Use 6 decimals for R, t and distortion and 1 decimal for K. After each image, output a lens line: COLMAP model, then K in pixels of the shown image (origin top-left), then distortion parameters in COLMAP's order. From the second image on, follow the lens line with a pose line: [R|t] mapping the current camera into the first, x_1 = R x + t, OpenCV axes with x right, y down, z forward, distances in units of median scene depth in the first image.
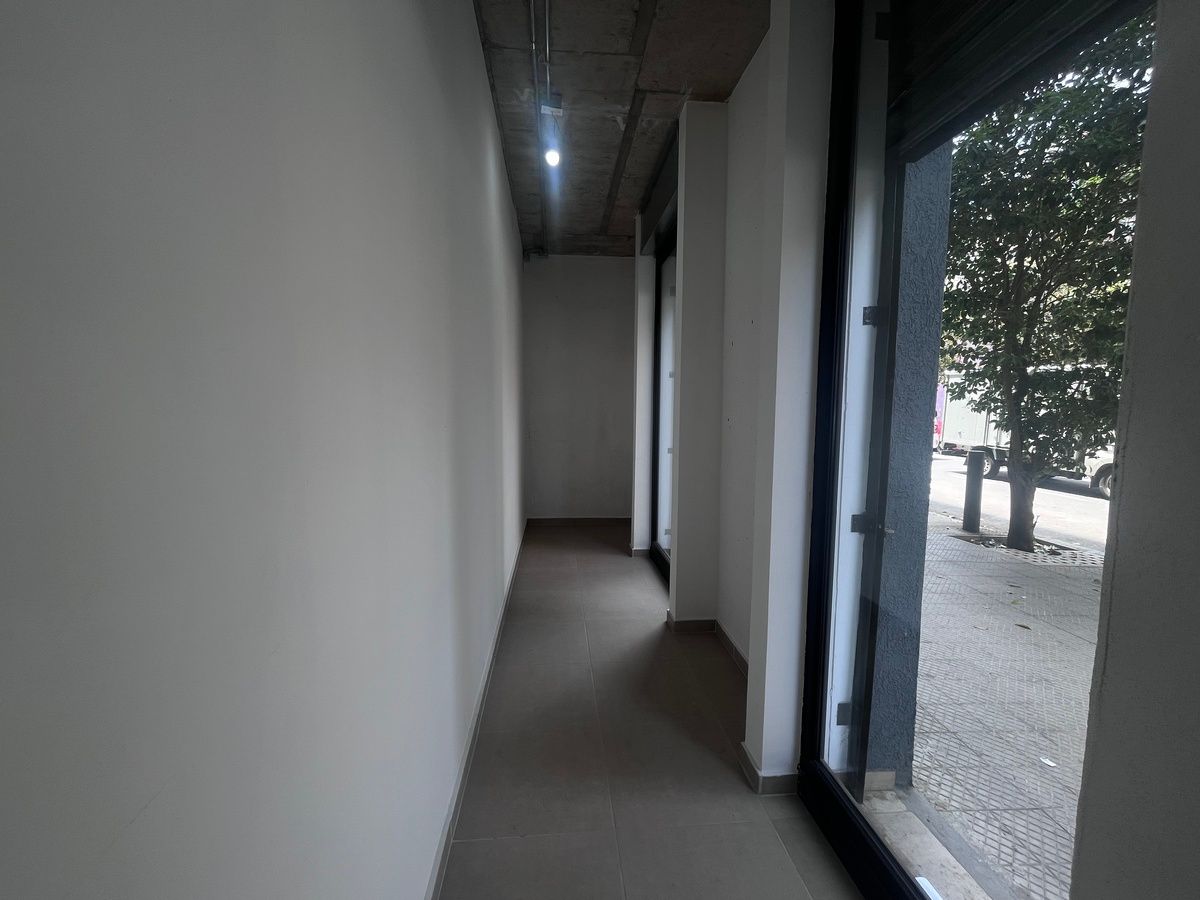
lens RADIAL K [[484.0, 0, 594.7], [0, 484.0, 450.4], [0, 0, 1]] dist [-0.000844, -0.001563]
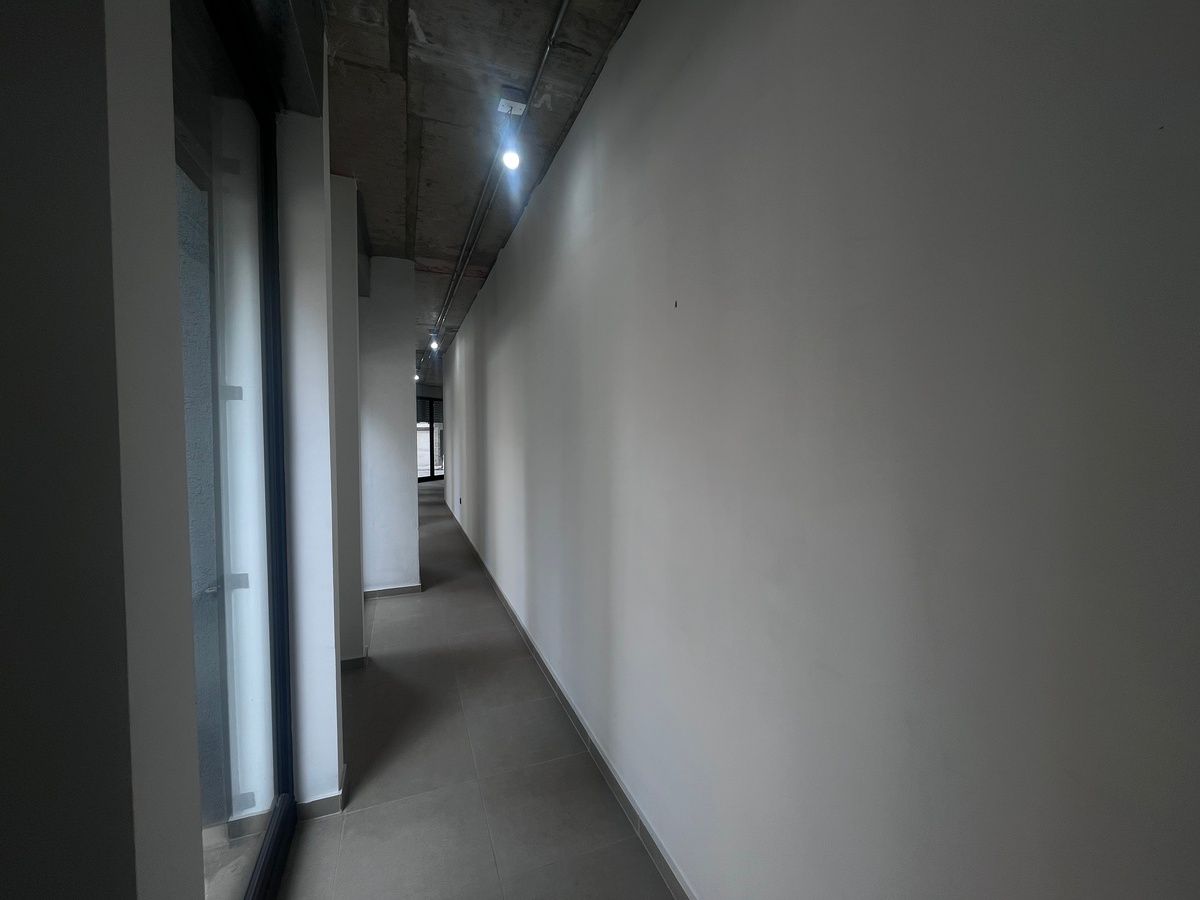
lens RADIAL K [[484.0, 0, 594.7], [0, 484.0, 450.4], [0, 0, 1]] dist [-0.000844, -0.001563]
pose [[-0.958101, 0.010048, -0.286256, 0.013424], [-0.025428, 0.992455, 0.119945, -0.159451], [0.285301, 0.122198, -0.950616, 1.363593]]
